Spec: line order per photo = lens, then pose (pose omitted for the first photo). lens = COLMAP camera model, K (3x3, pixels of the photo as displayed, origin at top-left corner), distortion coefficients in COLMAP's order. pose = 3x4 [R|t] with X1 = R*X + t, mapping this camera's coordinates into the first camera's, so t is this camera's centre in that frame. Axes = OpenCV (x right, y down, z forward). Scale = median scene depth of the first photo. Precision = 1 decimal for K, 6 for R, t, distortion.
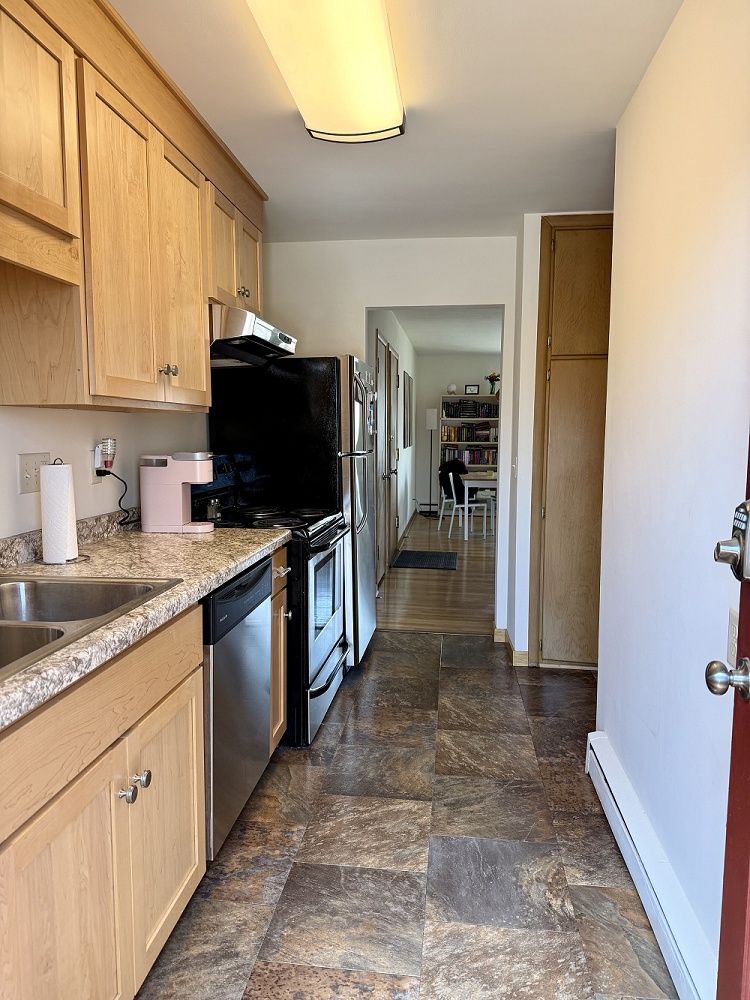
lens RADIAL K [[701.3, 0, 372.0], [0, 701.3, 502.1], [0, 0, 1]] dist [0.009592, -0.000806]
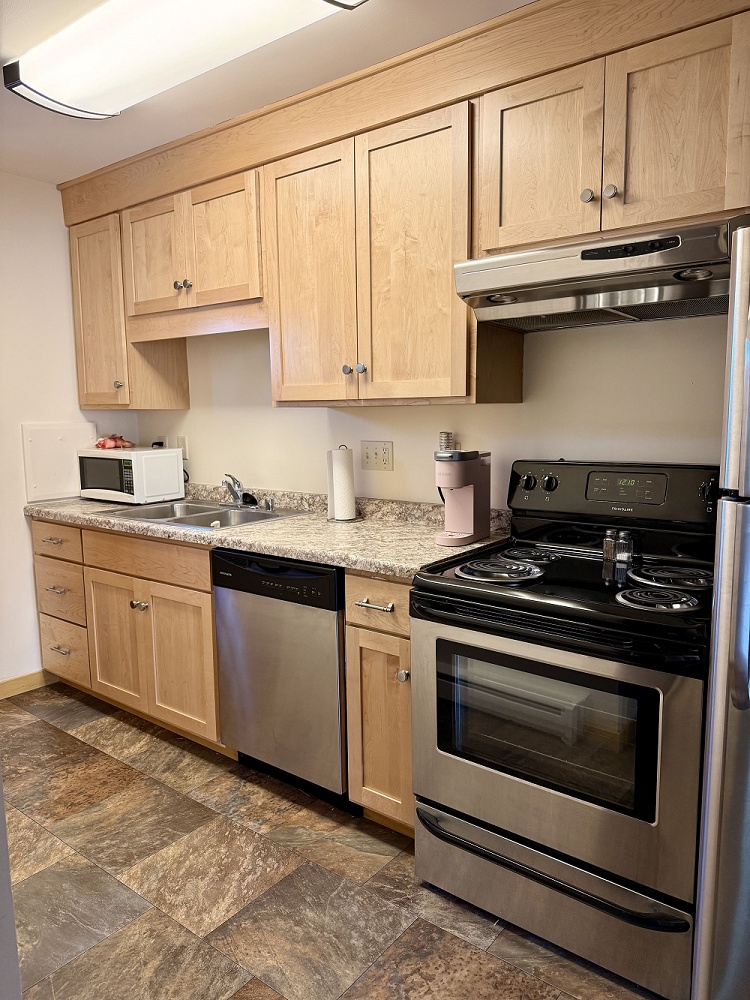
lens RADIAL K [[701.3, 0, 374.5], [0, 701.3, 498.8], [0, 0, 1]] dist [0.009592, -0.000806]
pose [[-0.507873, 0.123423, -0.852544, 0.642556], [-0.072981, 0.979960, 0.185345, -0.206908], [0.858335, 0.156351, -0.488688, 1.626539]]
